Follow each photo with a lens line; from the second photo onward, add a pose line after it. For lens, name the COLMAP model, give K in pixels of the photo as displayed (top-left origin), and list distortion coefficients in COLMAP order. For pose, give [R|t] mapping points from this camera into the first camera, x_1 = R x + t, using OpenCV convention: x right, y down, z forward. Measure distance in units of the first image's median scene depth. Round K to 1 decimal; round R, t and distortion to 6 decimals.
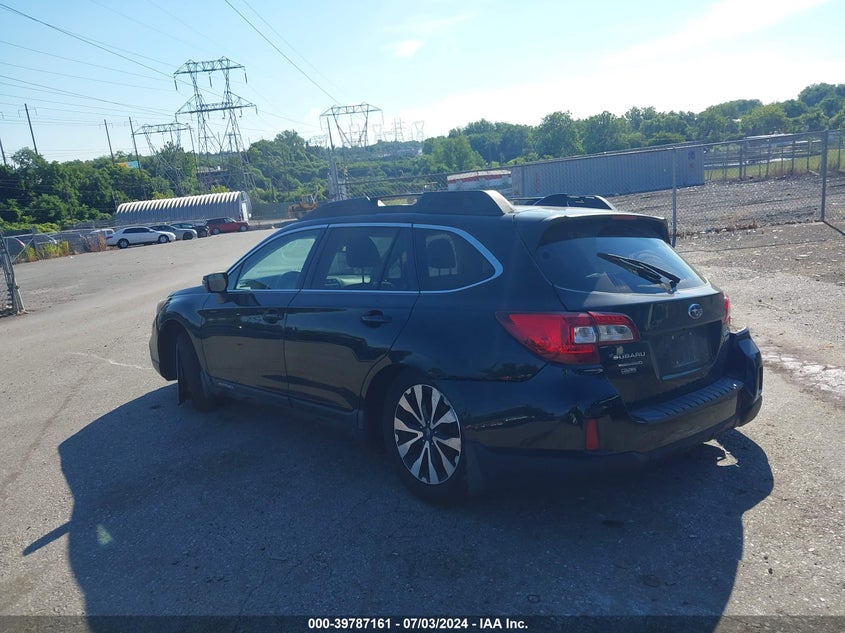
lens RADIAL K [[681.2, 0, 434.3], [0, 681.2, 316.8], [0, 0, 1]] dist [0.001307, 0.000501]
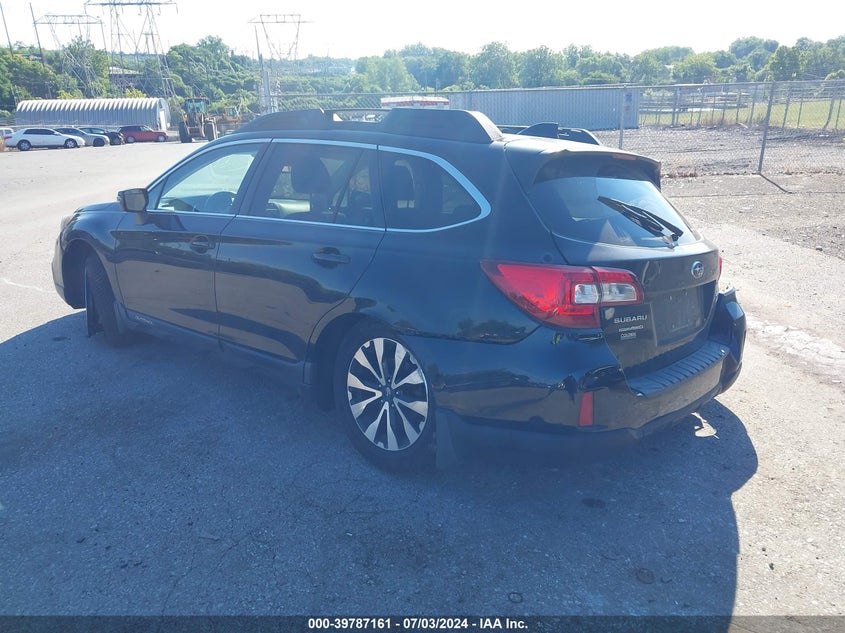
lens RADIAL K [[663.4, 0, 428.3], [0, 663.4, 321.0], [0, 0, 1]] dist [0.009070, -0.004478]
pose [[0.992402, 0.043727, 0.115003, -0.043276], [-0.056550, 0.992242, 0.110712, -0.012714], [-0.109270, -0.116375, 0.987176, 0.122536]]
